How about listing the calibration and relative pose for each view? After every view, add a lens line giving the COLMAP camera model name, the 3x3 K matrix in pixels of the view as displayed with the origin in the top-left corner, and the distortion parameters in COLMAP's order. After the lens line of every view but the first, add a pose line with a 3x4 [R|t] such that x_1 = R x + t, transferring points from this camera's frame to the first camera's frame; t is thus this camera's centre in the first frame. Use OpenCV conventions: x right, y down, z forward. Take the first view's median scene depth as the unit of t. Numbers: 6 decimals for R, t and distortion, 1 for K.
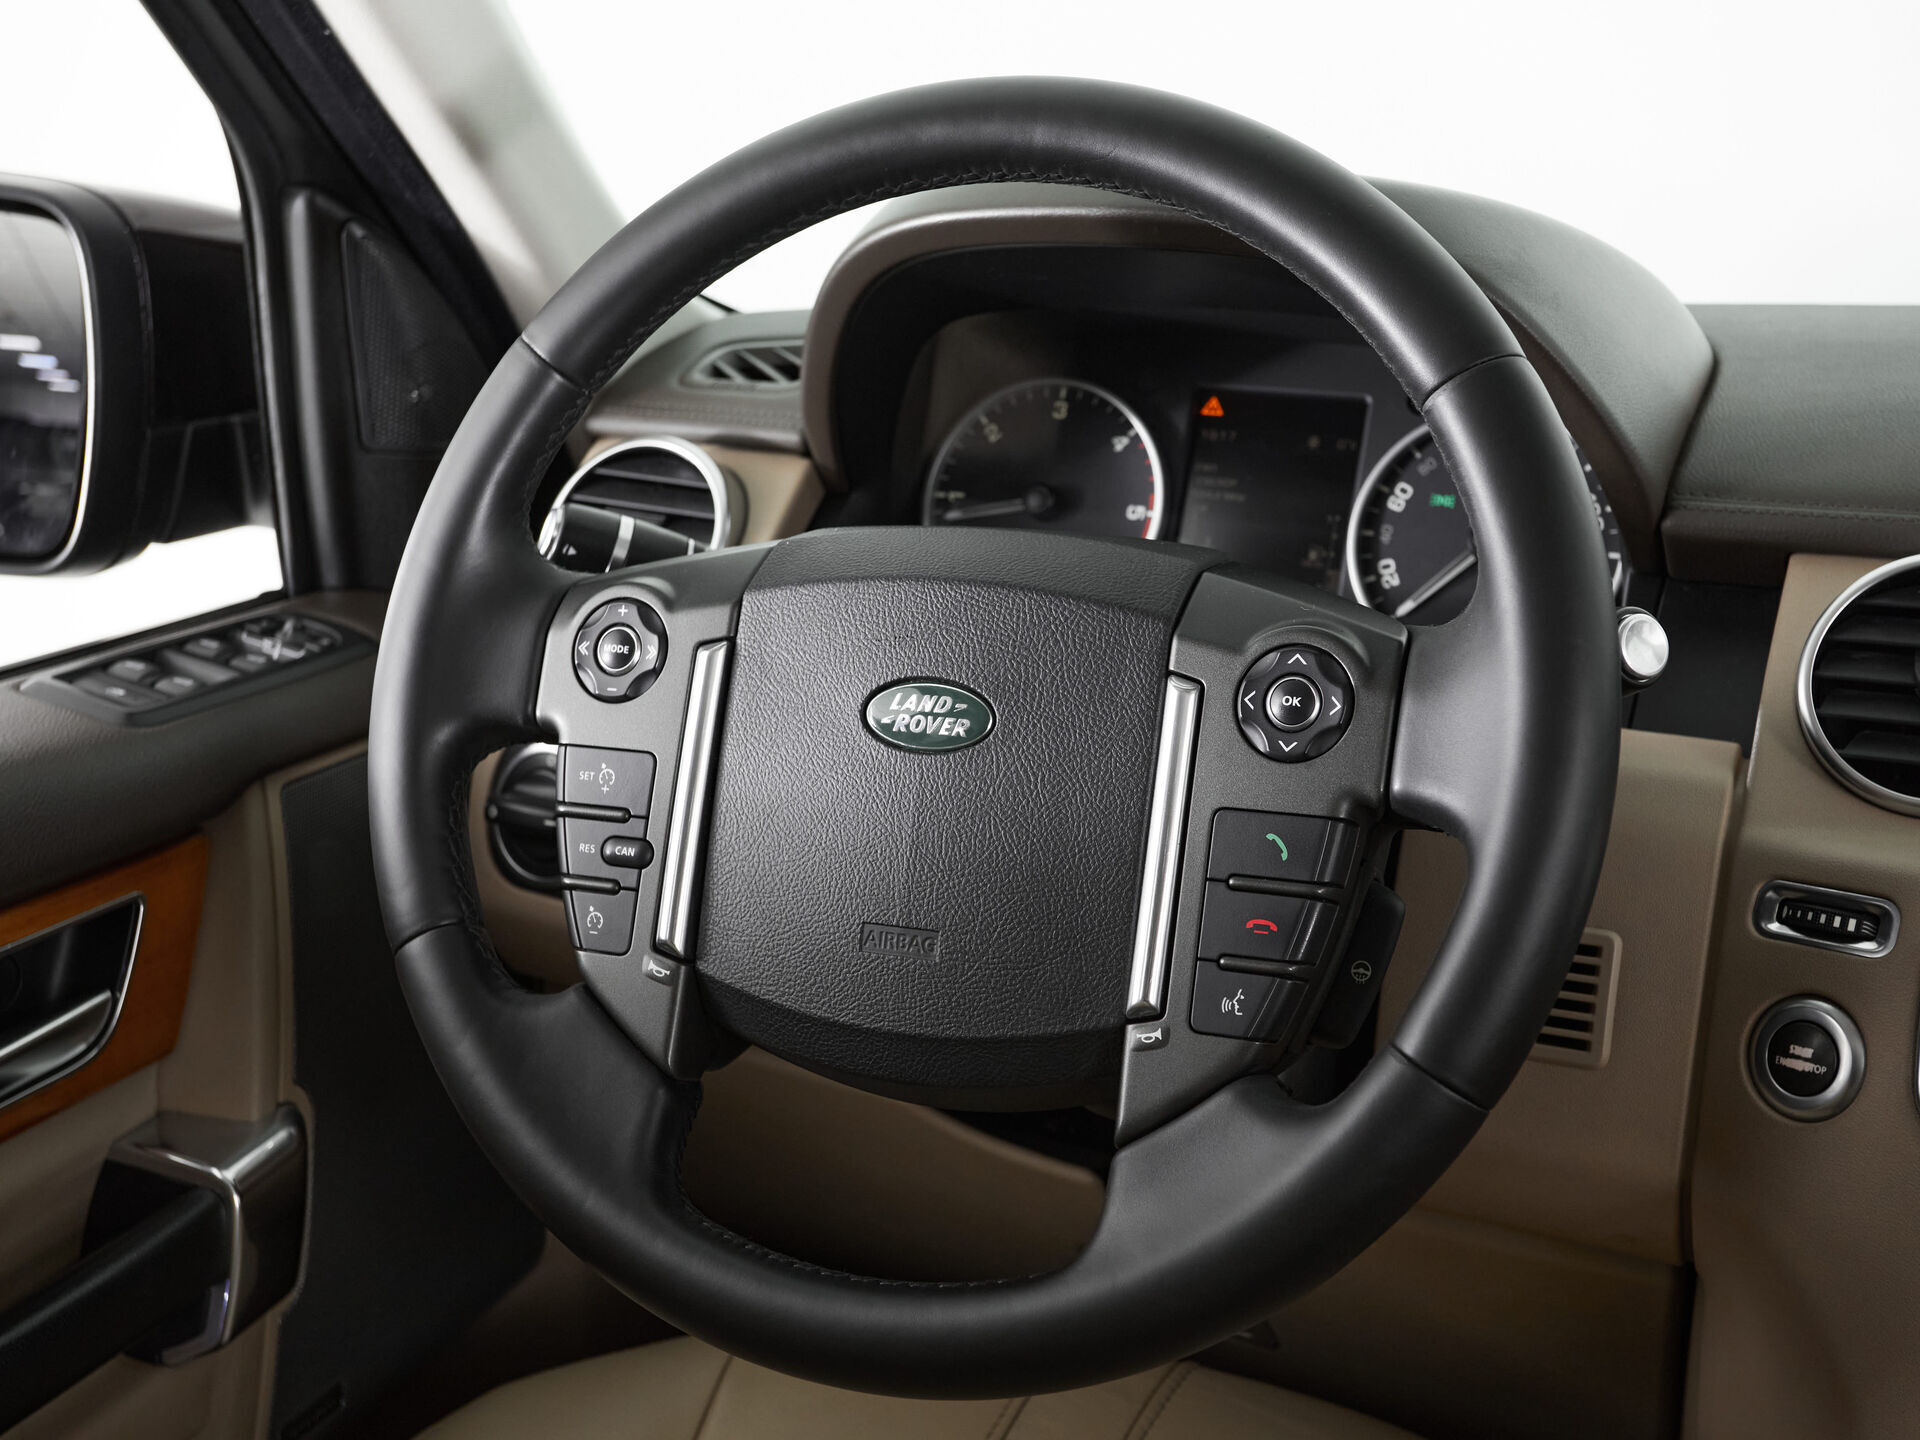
lens RADIAL K [[2479.5, 0, 940.5], [0, 2479.5, 759.1], [0, 0, 1]] dist [0.024416, 0.000000]
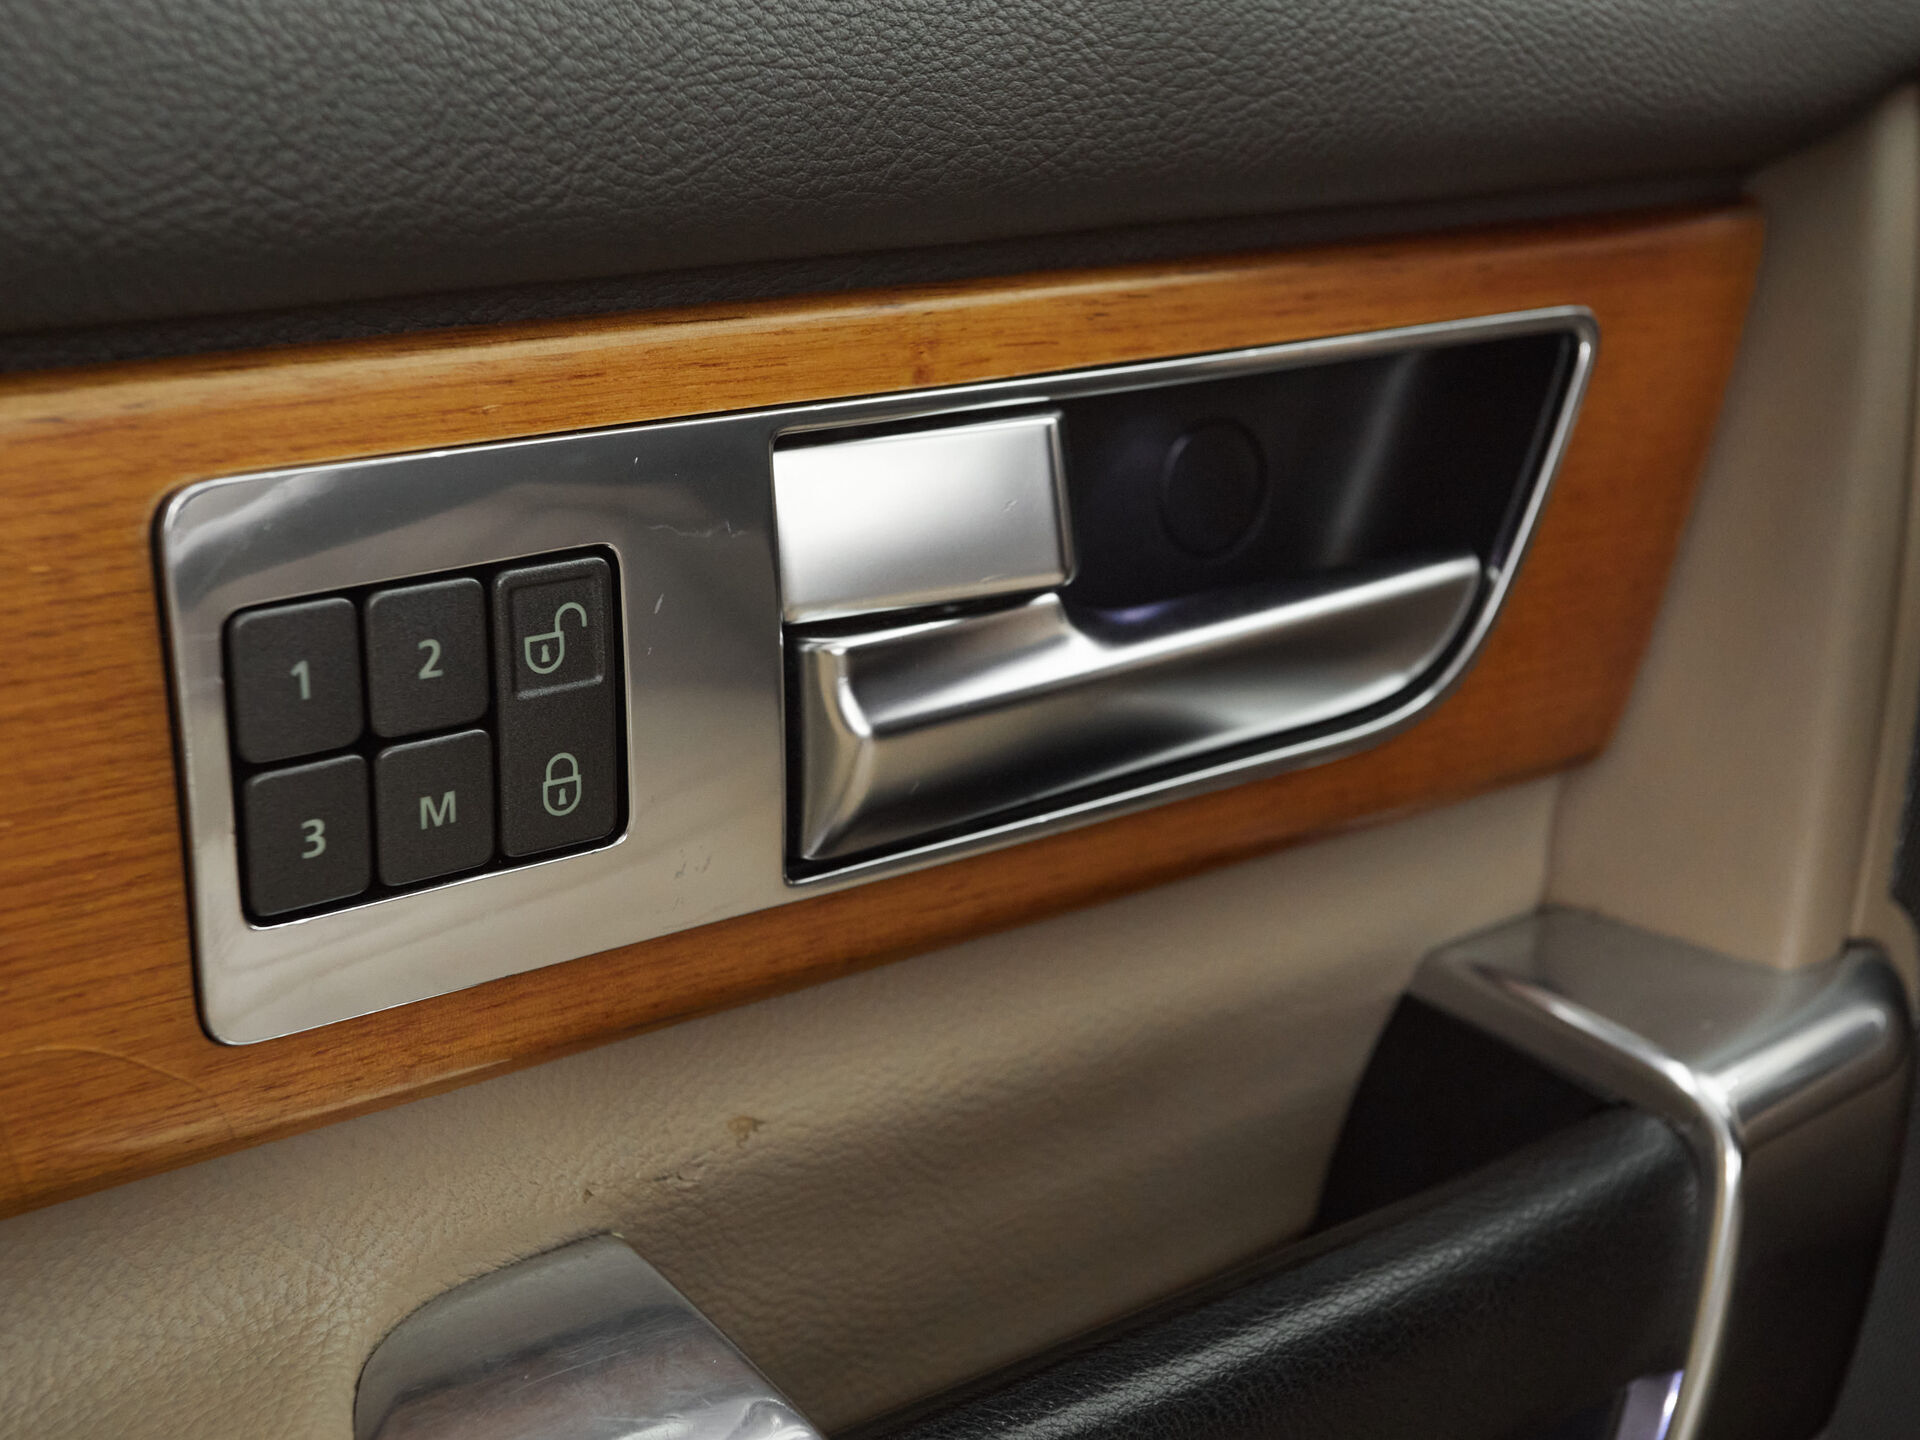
lens RADIAL K [[2637.7, 0, 887.6], [0, 2637.7, 693.8], [0, 0, 1]] dist [0.031779, 0.000000]
pose [[0.863067, 0.127900, -0.488628, -0.238212], [-0.128851, 0.991152, 0.031846, 0.128020], [0.488378, 0.035475, 0.871911, 0.679257]]
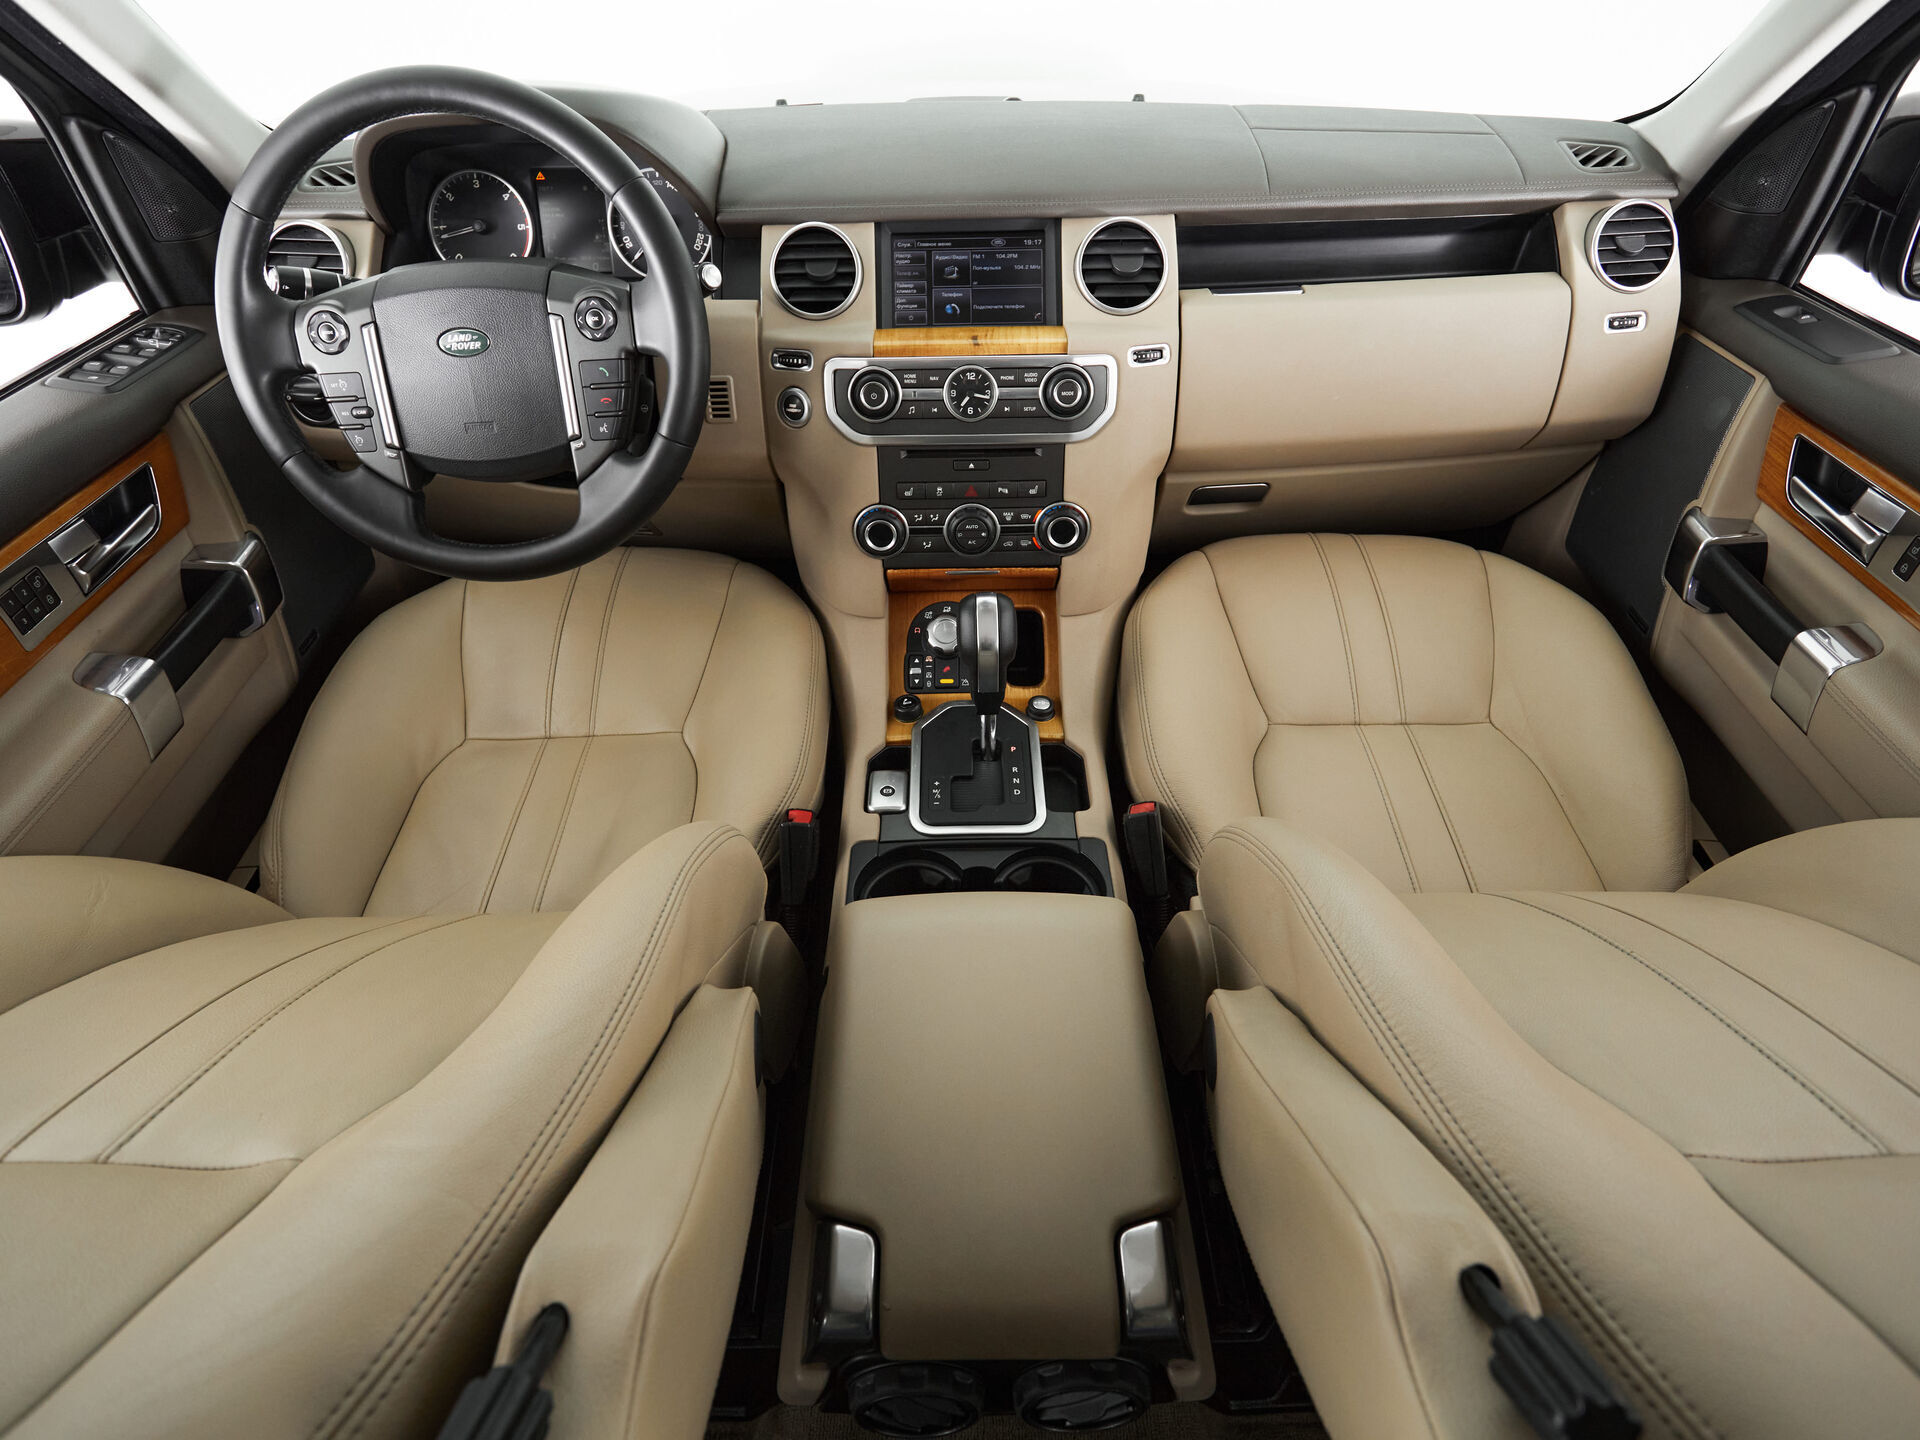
lens RADIAL K [[1013.9, 0, 957.1], [0, 1013.9, 718.2], [0, 0, 1]] dist [-0.001493, -0.002953]
pose [[0.904302, -0.287106, 0.315925, 0.013797], [0.130329, 0.890399, 0.436123, -0.059216], [-0.406513, -0.353213, 0.842608, -0.288698]]
